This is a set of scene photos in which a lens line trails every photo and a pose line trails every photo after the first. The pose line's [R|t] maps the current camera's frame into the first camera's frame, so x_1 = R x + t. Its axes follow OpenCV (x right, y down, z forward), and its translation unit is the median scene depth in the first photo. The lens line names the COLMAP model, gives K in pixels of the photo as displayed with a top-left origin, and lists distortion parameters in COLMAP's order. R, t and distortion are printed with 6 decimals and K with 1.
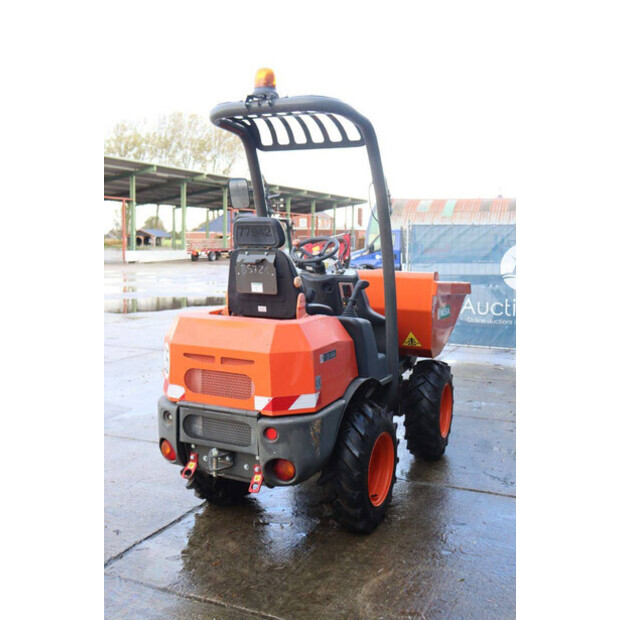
lens RADIAL K [[707.2, 0, 308.2], [0, 707.2, 312.9], [0, 0, 1]] dist [-0.015170, 0.000000]
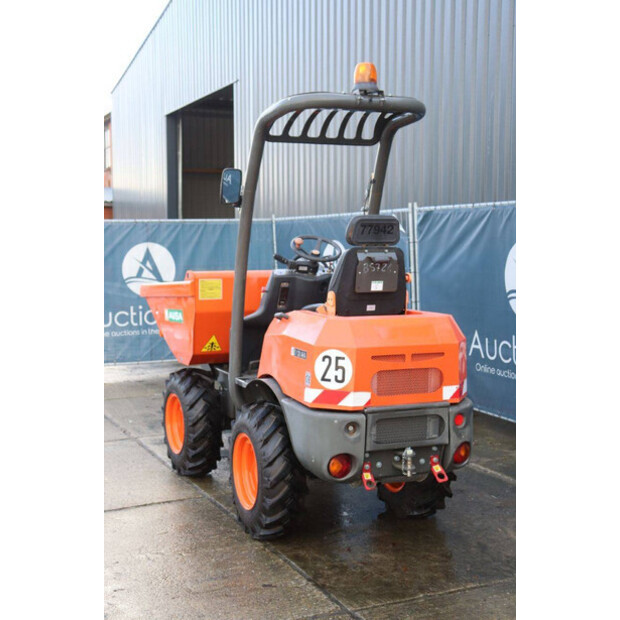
lens RADIAL K [[908.1, 0, 311.2], [0, 908.1, 312.9], [0, 0, 1]] dist [0.112023, 0.000000]
pose [[0.648032, -0.074719, 0.757939, -1.107075], [0.093270, 0.995471, 0.018390, -0.030476], [-0.755880, 0.058776, 0.652066, 0.244234]]
